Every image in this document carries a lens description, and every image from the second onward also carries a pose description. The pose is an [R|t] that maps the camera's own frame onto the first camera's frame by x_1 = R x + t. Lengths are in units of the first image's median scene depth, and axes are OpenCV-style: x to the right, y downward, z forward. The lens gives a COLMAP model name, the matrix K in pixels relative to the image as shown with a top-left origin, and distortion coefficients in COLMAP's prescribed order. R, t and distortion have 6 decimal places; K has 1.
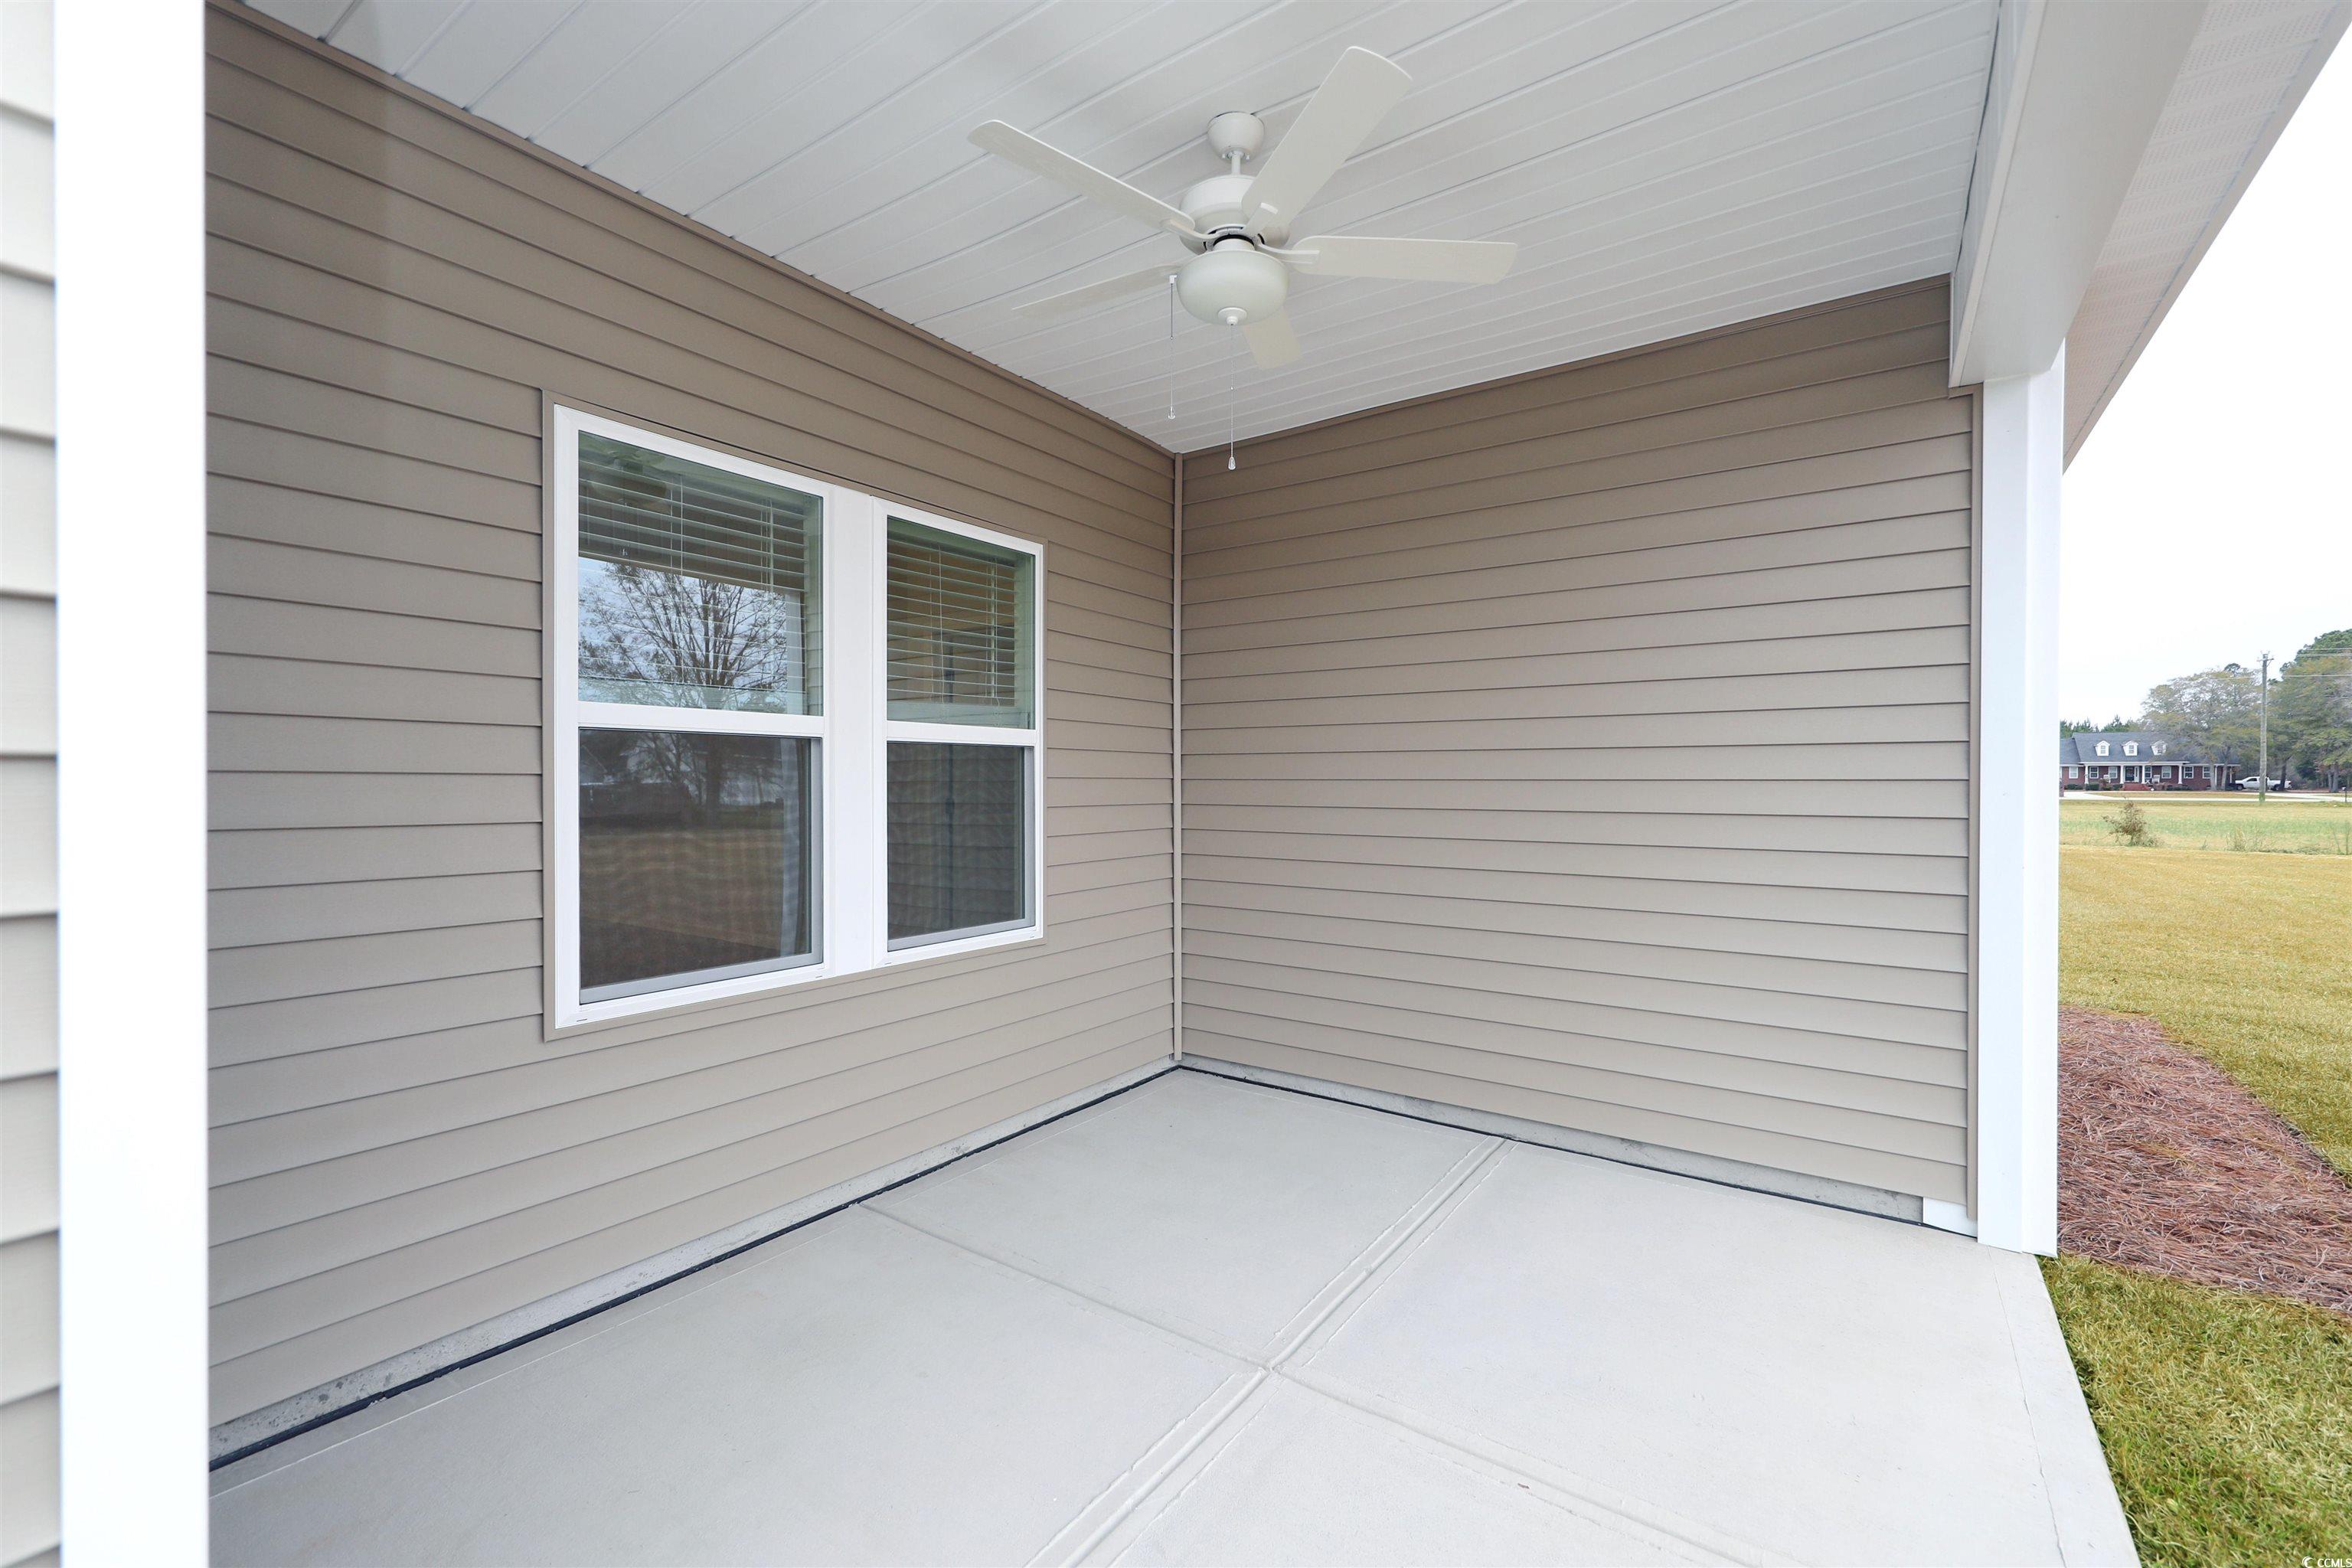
lens RADIAL K [[942.0, 0, 1171.1], [0, 942.0, 790.4], [0, 0, 1]] dist [0.002813, -0.000243]
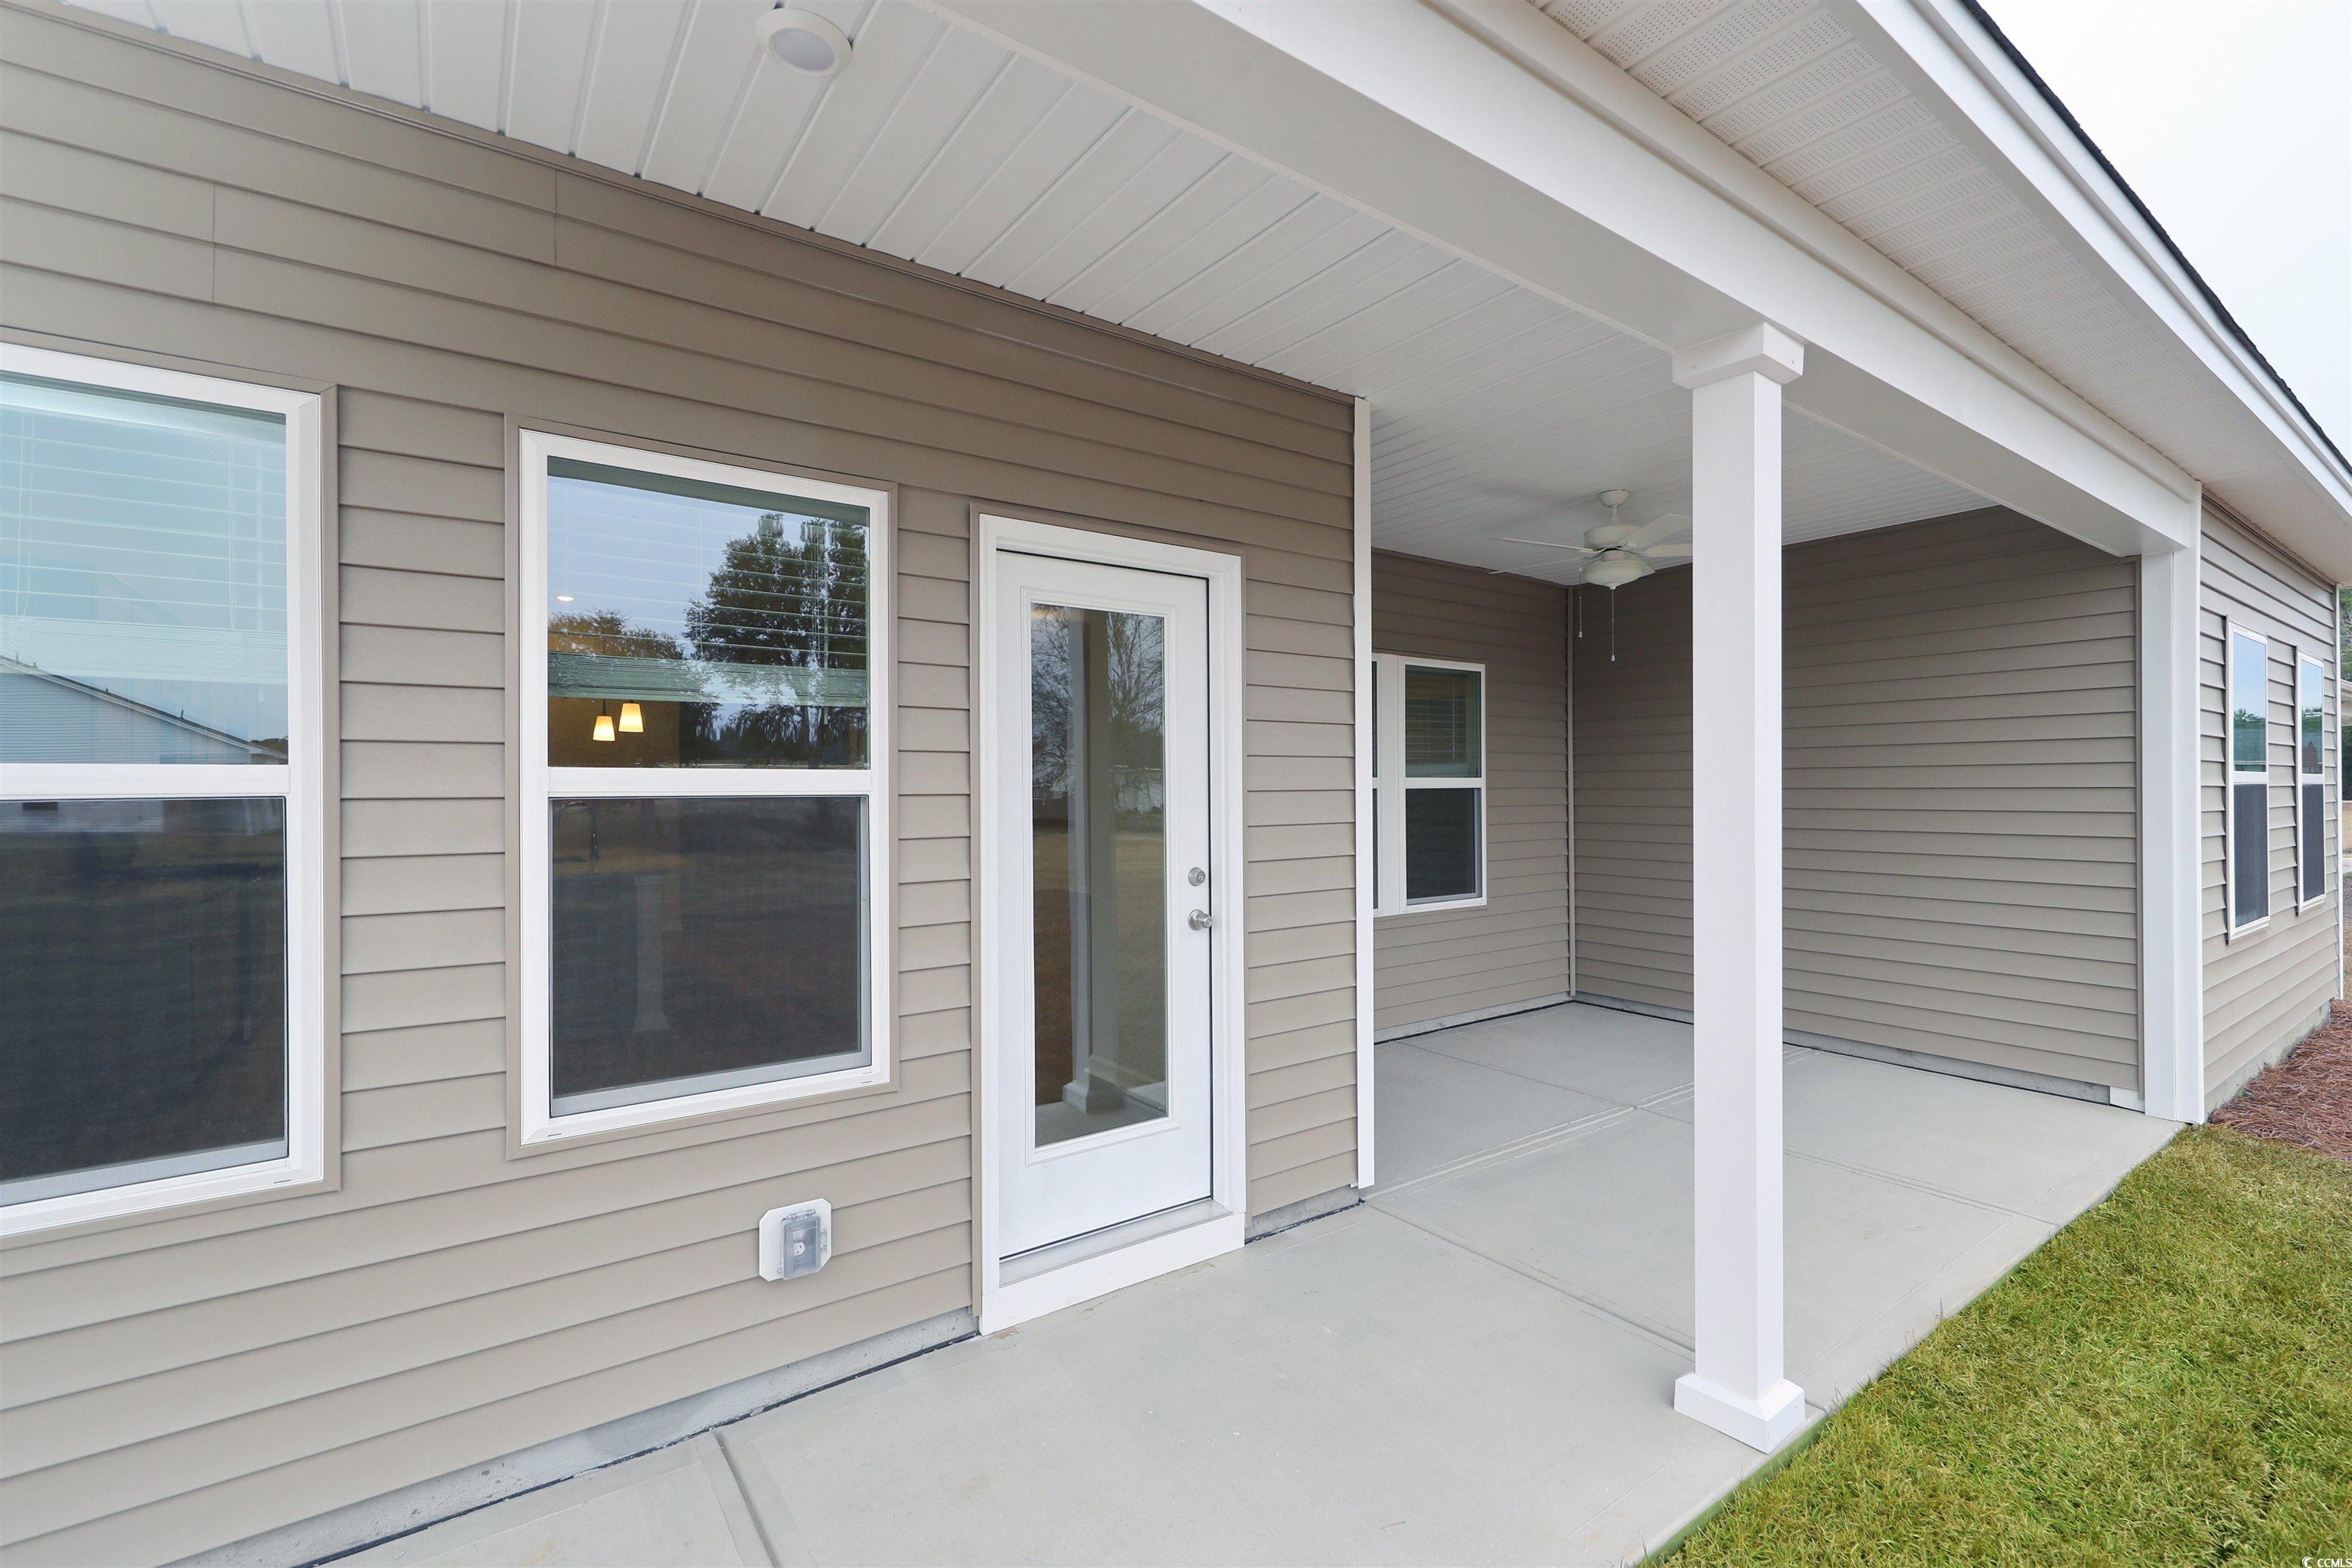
lens RADIAL K [[959.9, 0, 1194.8], [0, 959.9, 788.0], [0, 0, 1]] dist [-0.002674, -0.000298]
pose [[0.944959, -0.006824, -0.327119, -0.074544], [0.003085, 0.999924, -0.011948, -0.030447], [0.327175, 0.010281, 0.944908, -0.791573]]
